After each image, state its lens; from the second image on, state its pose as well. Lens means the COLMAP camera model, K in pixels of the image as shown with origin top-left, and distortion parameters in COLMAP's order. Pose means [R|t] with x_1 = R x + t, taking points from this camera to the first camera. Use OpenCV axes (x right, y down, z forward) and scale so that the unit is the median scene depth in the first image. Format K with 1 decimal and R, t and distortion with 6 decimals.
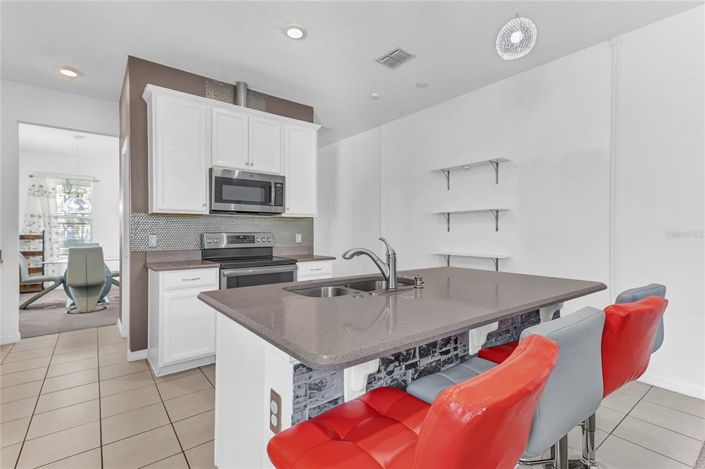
lens RADIAL K [[325.1, 0, 352.5], [0, 325.1, 234.5], [0, 0, 1]] dist [0.077259, 0.000048]
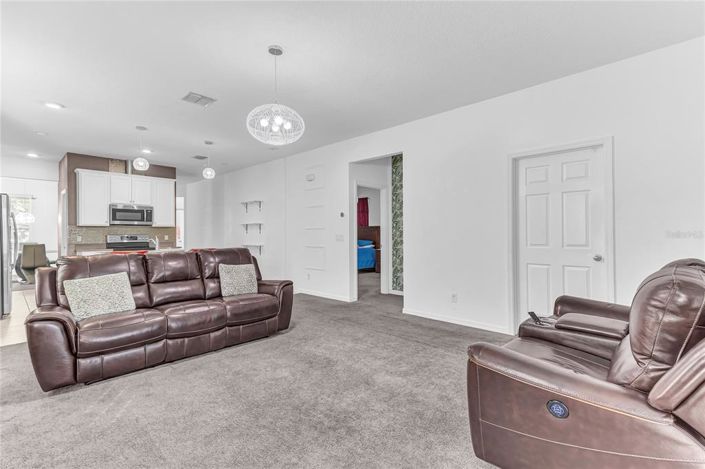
lens RADIAL K [[326.4, 0, 352.5], [0, 326.4, 234.5], [0, 0, 1]] dist [0.034176, 0.000189]
pose [[0.988316, -0.004618, 0.152348, 0.713585], [0.005076, 0.999984, -0.002617, 0.004518], [-0.152334, 0.003360, 0.988323, -1.223563]]
